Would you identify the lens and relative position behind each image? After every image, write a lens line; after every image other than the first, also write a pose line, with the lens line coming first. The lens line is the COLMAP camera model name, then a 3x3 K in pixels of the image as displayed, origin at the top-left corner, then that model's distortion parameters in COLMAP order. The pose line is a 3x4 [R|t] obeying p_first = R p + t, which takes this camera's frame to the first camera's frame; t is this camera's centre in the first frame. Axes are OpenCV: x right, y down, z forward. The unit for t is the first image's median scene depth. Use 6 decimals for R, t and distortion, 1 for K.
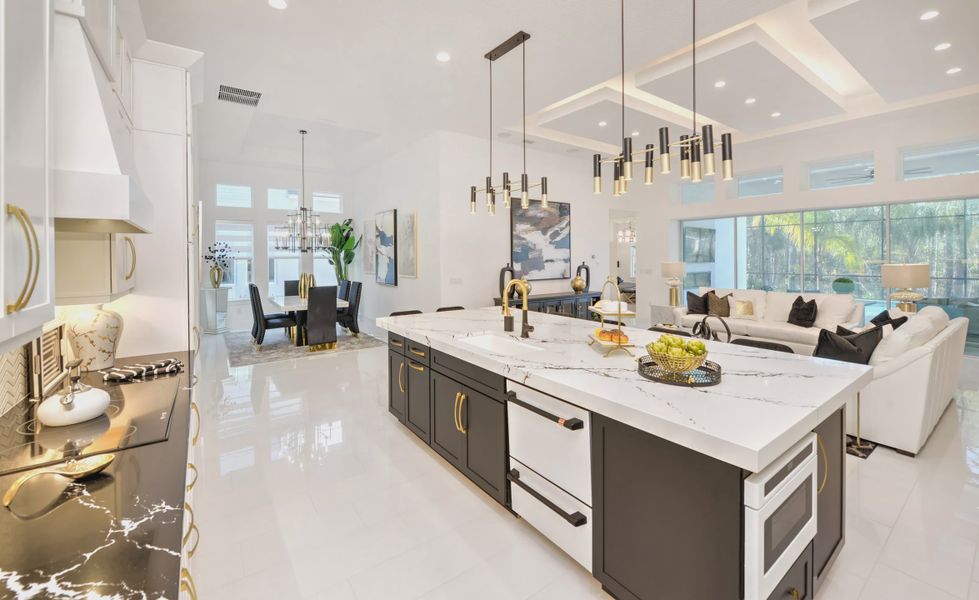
lens RADIAL K [[402.7, 0, 501.5], [0, 402.7, 259.2], [0, 0, 1]] dist [-0.009396, -0.000140]
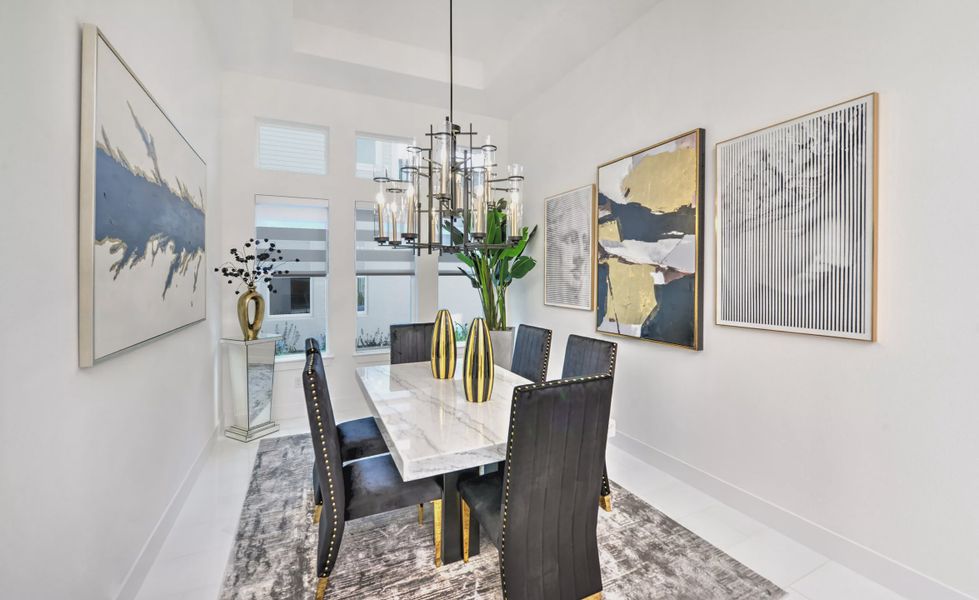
lens RADIAL K [[402.7, 0, 503.7], [0, 402.7, 279.0], [0, 0, 1]] dist [-0.009396, -0.000140]
pose [[0.983885, 0.000588, -0.178799, -0.346928], [-0.000847, 0.999999, -0.001371, 0.003556], [0.178798, 0.001500, 0.983885, 0.600213]]
